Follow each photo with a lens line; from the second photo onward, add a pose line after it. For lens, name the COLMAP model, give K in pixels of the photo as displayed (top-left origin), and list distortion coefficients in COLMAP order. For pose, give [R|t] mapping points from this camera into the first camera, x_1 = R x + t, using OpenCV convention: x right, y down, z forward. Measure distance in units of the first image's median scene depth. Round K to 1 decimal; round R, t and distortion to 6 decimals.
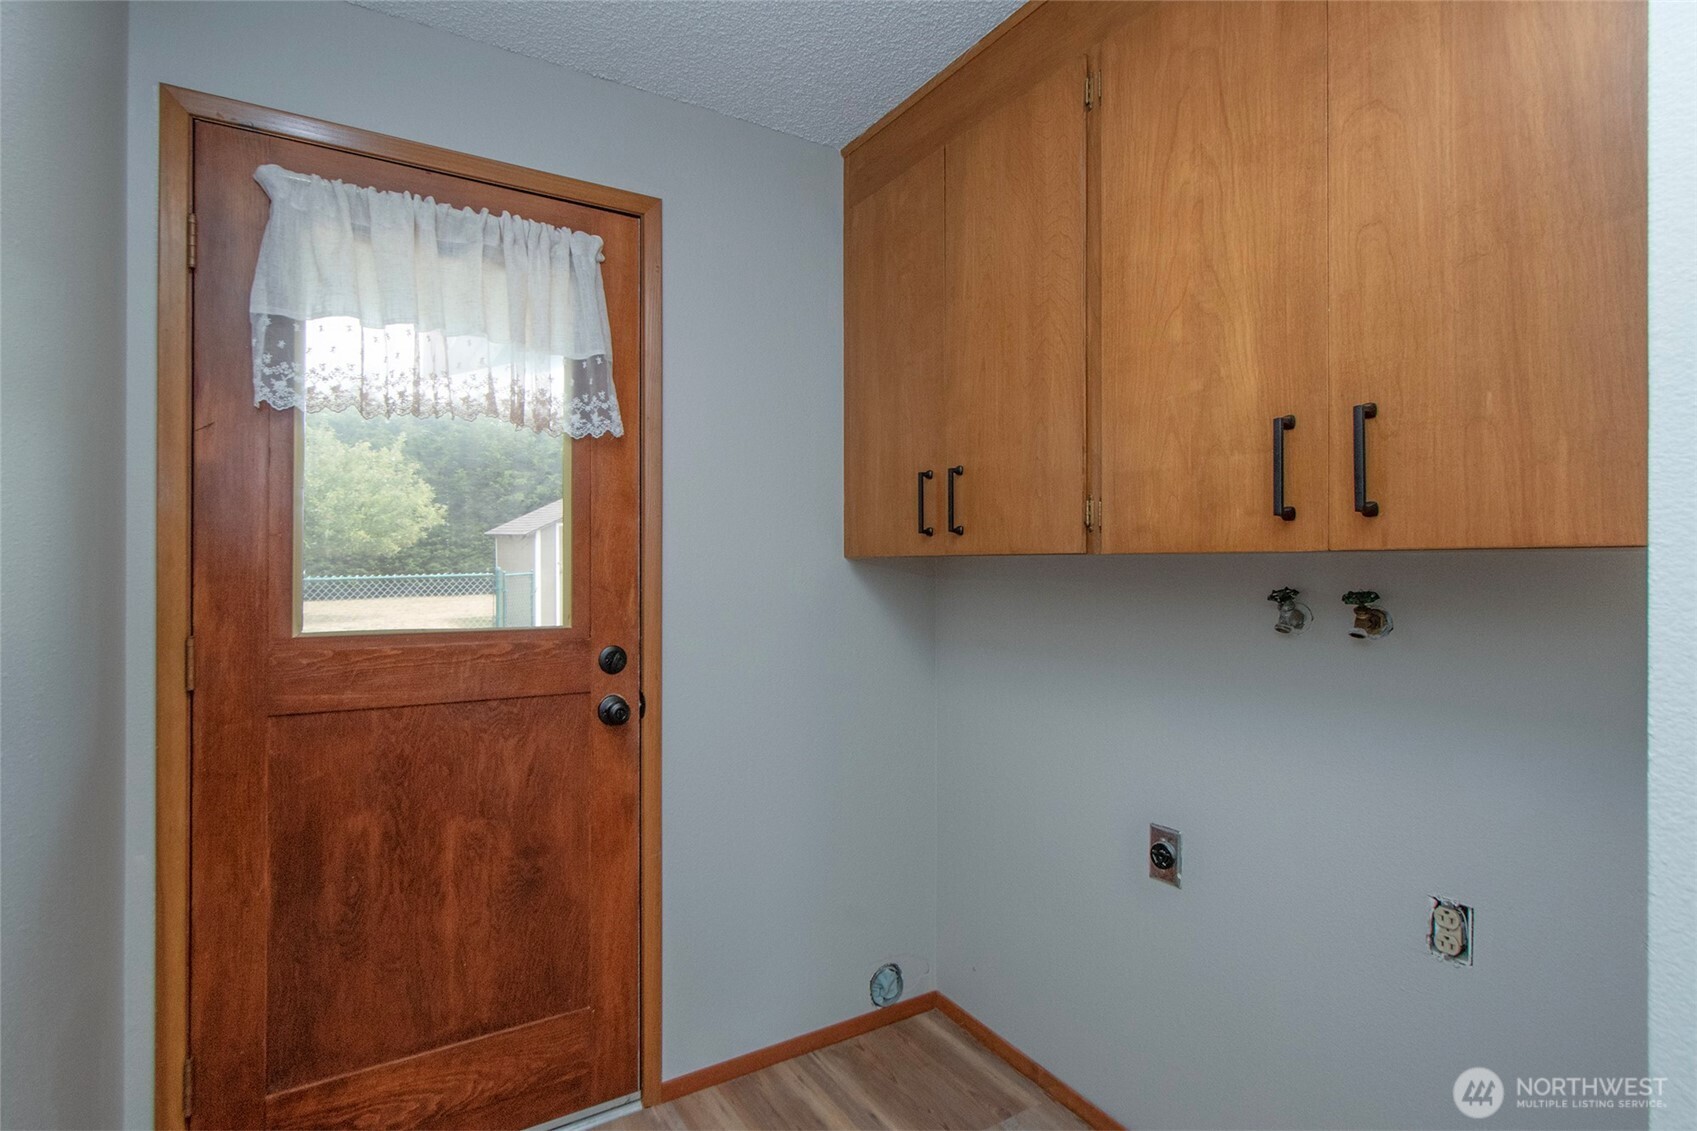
lens RADIAL K [[807.7, 0, 825.6], [0, 807.7, 556.7], [0, 0, 1]] dist [-0.001435, 0.000195]
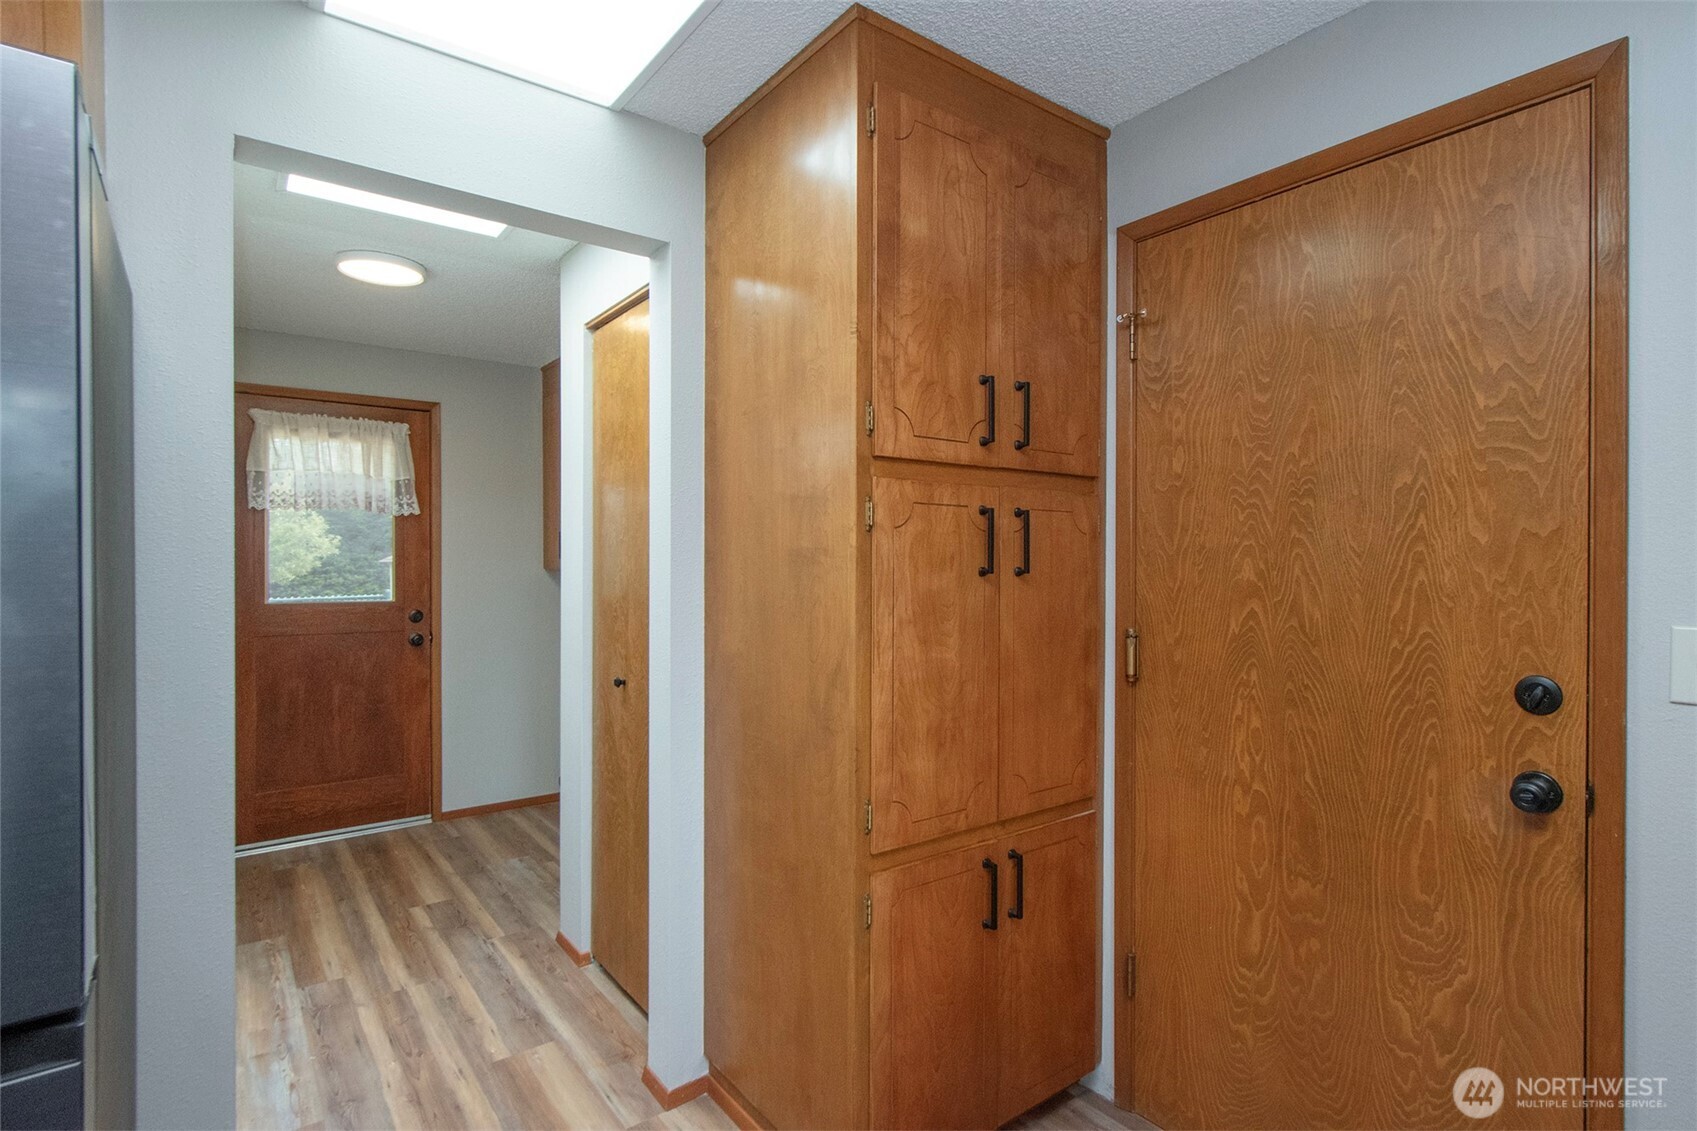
lens RADIAL K [[834.3, 0, 861.8], [0, 834.3, 564.2], [0, 0, 1]] dist [0.001851, 0.000328]
pose [[0.992965, -0.016357, 0.117271, 0.679466], [0.018528, 0.999676, -0.017448, 0.048680], [-0.116947, 0.019498, 0.992947, -1.402302]]
